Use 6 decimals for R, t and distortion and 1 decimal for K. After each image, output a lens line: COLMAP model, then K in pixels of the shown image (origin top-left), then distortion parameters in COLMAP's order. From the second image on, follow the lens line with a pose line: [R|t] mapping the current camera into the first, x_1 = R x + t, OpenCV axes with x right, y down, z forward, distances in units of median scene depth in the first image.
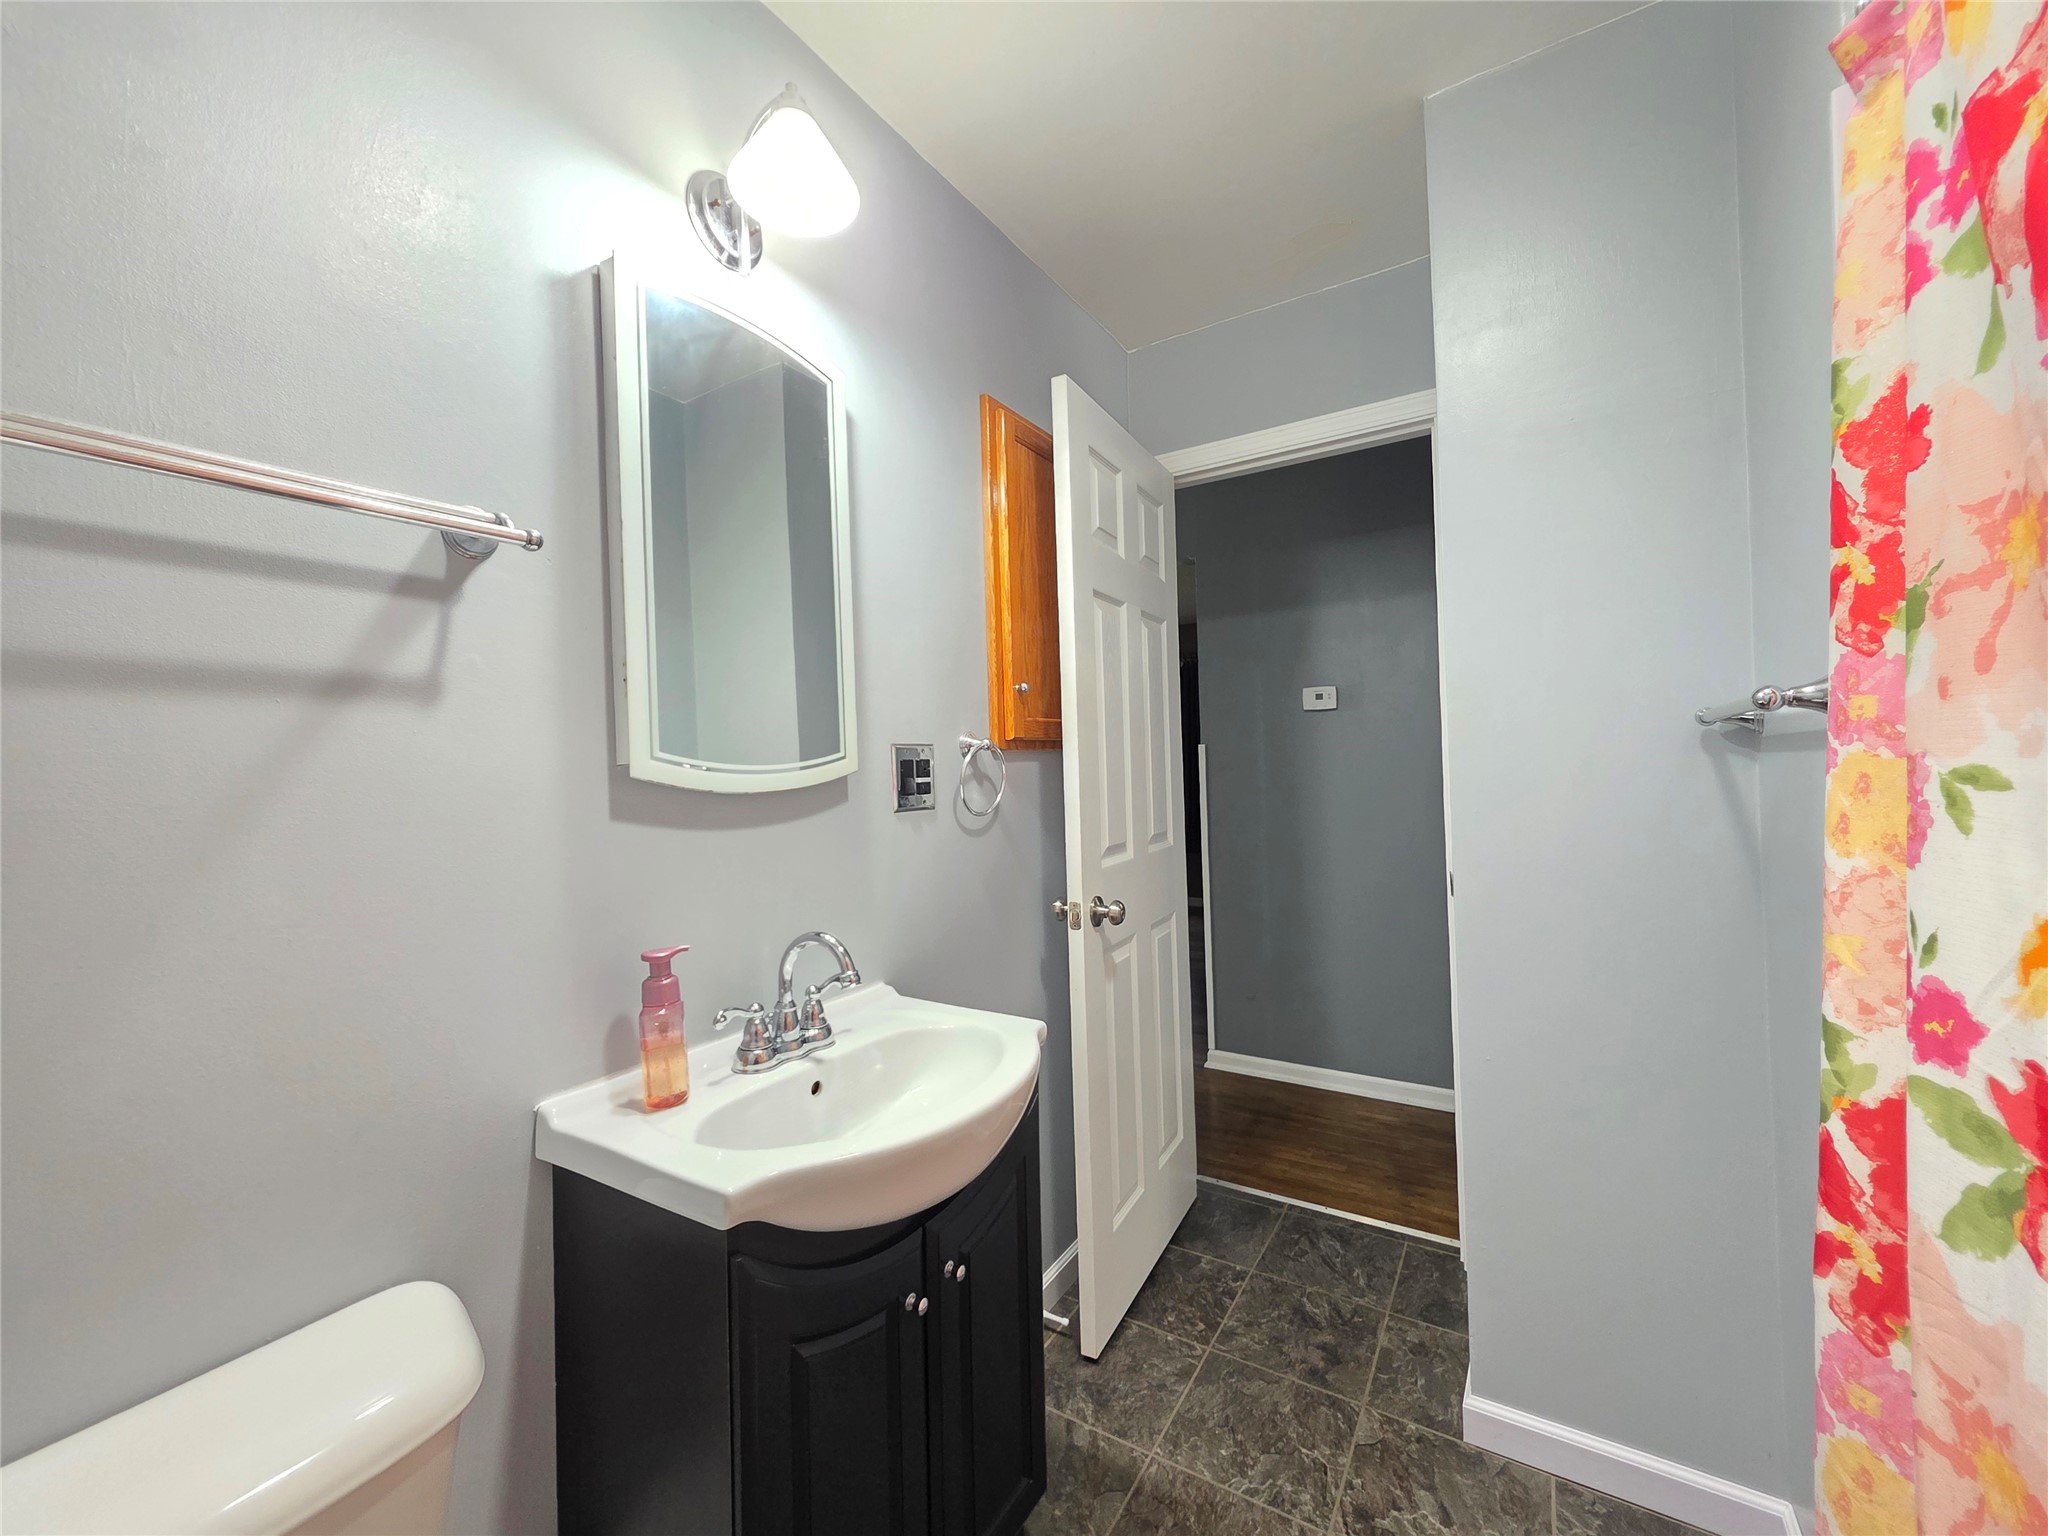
lens RADIAL K [[823.7, 0, 1032.6], [0, 823.7, 761.2], [0, 0, 1]] dist [0.000001, -0.000233]
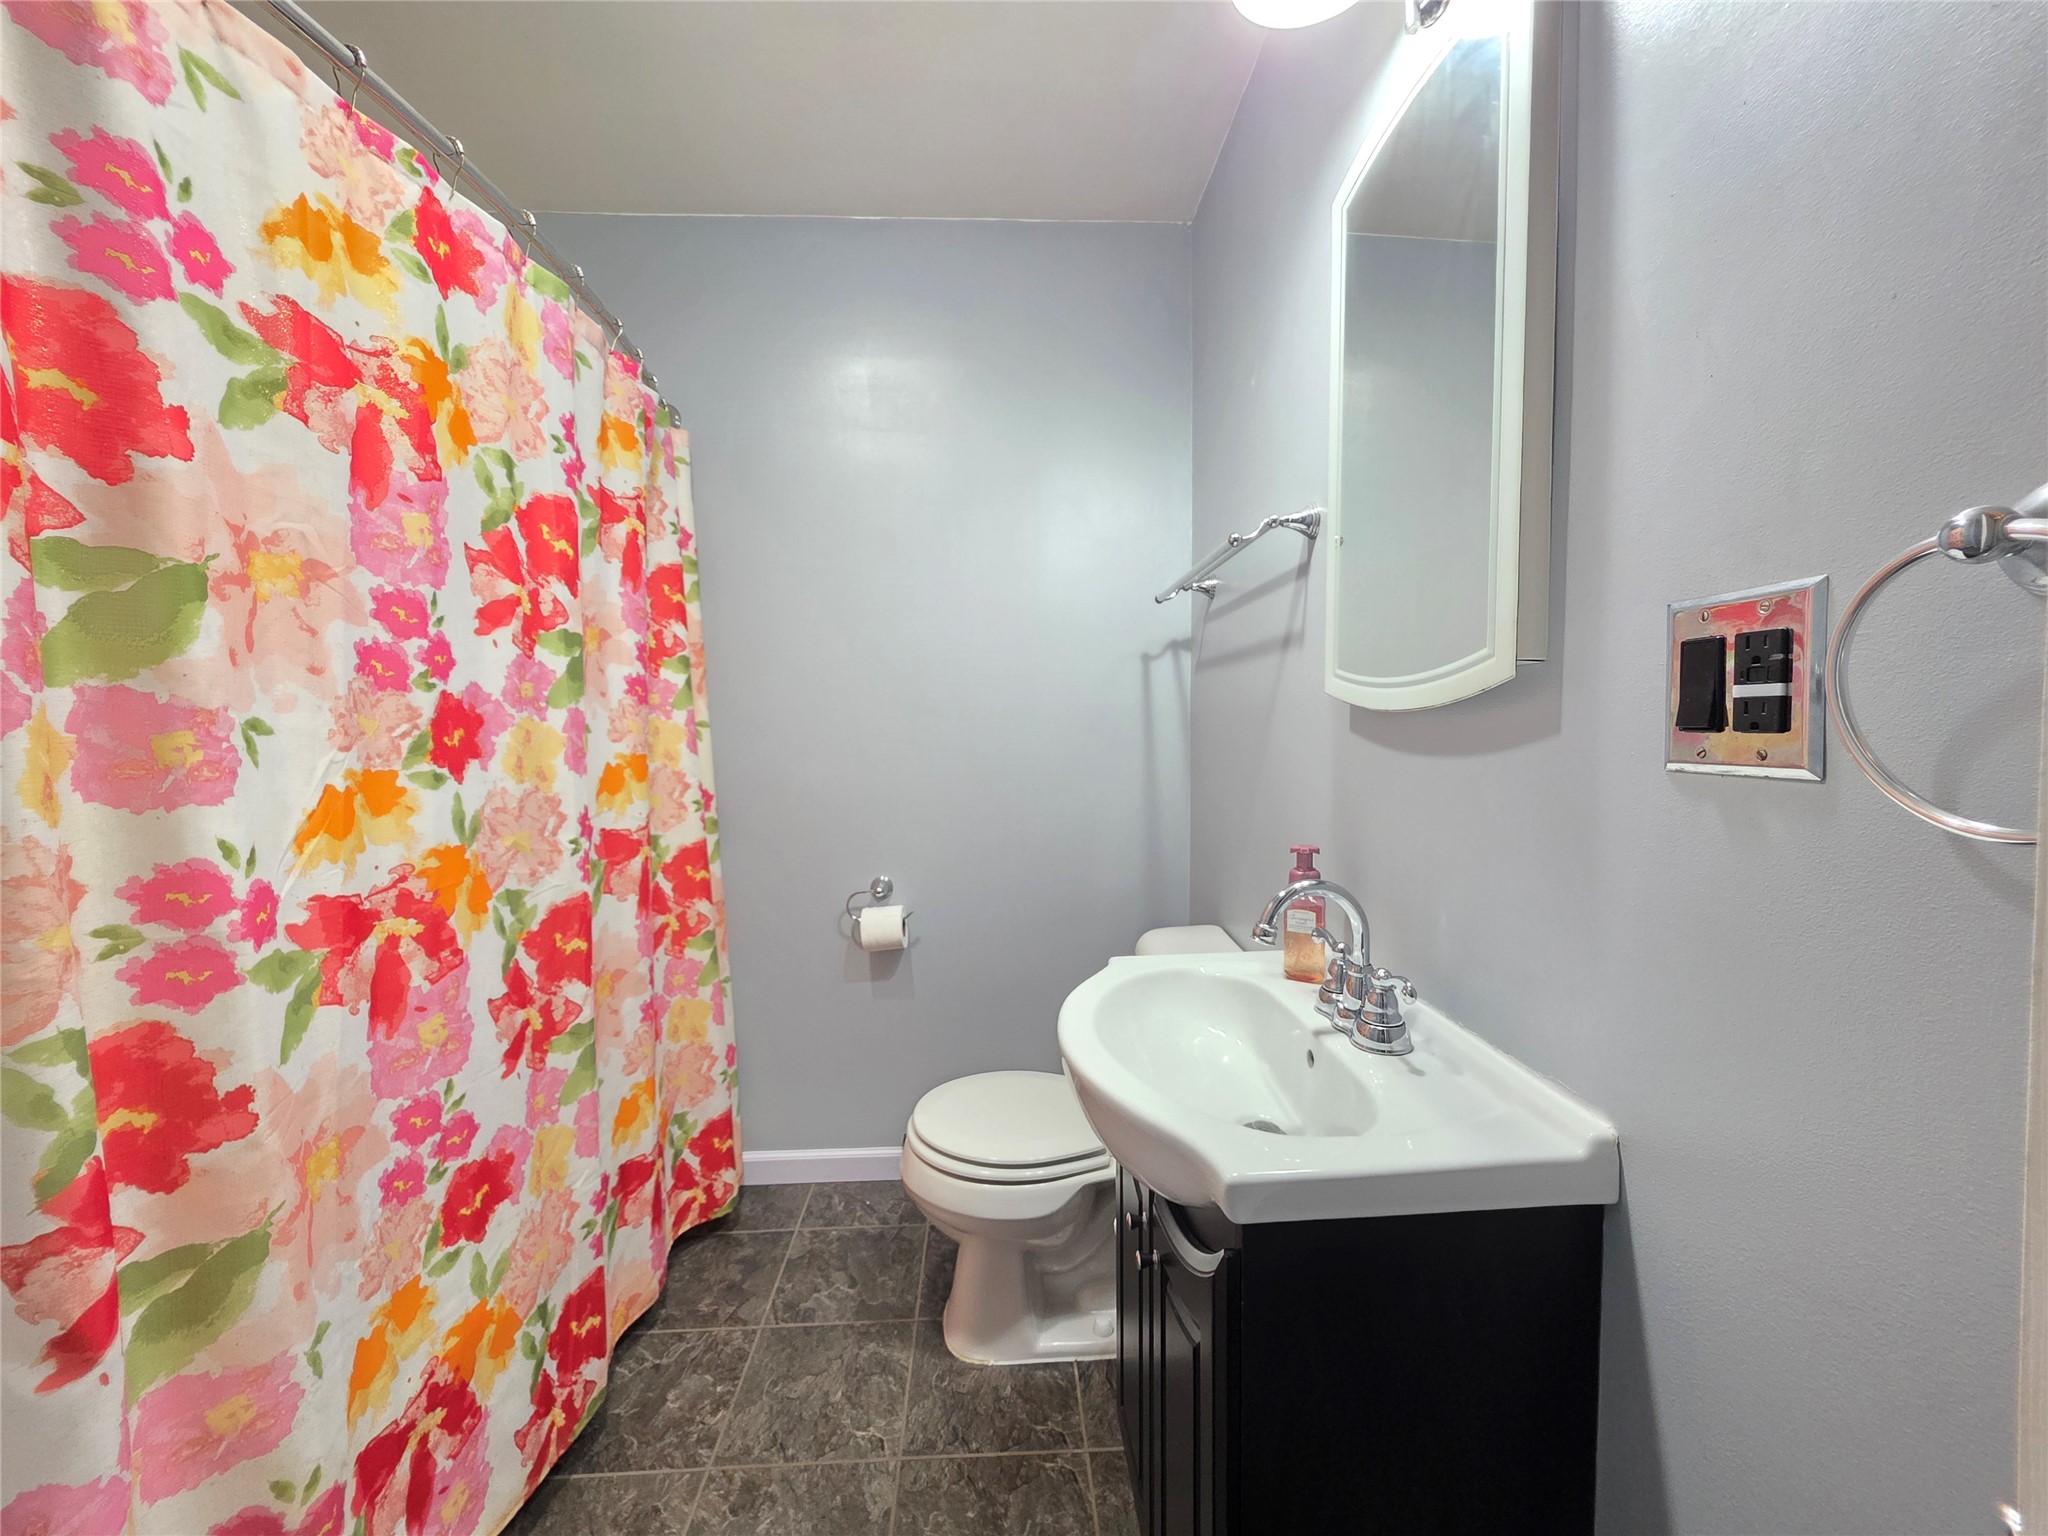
lens RADIAL K [[823.7, 0, 1027.4], [0, 823.7, 755.8], [0, 0, 1]] dist [0.000001, -0.000233]
pose [[-0.830269, 0.056405, -0.554502, 0.782169], [0.038819, 0.998302, 0.043425, 0.056611], [0.556010, 0.014529, -0.831049, 2.713065]]
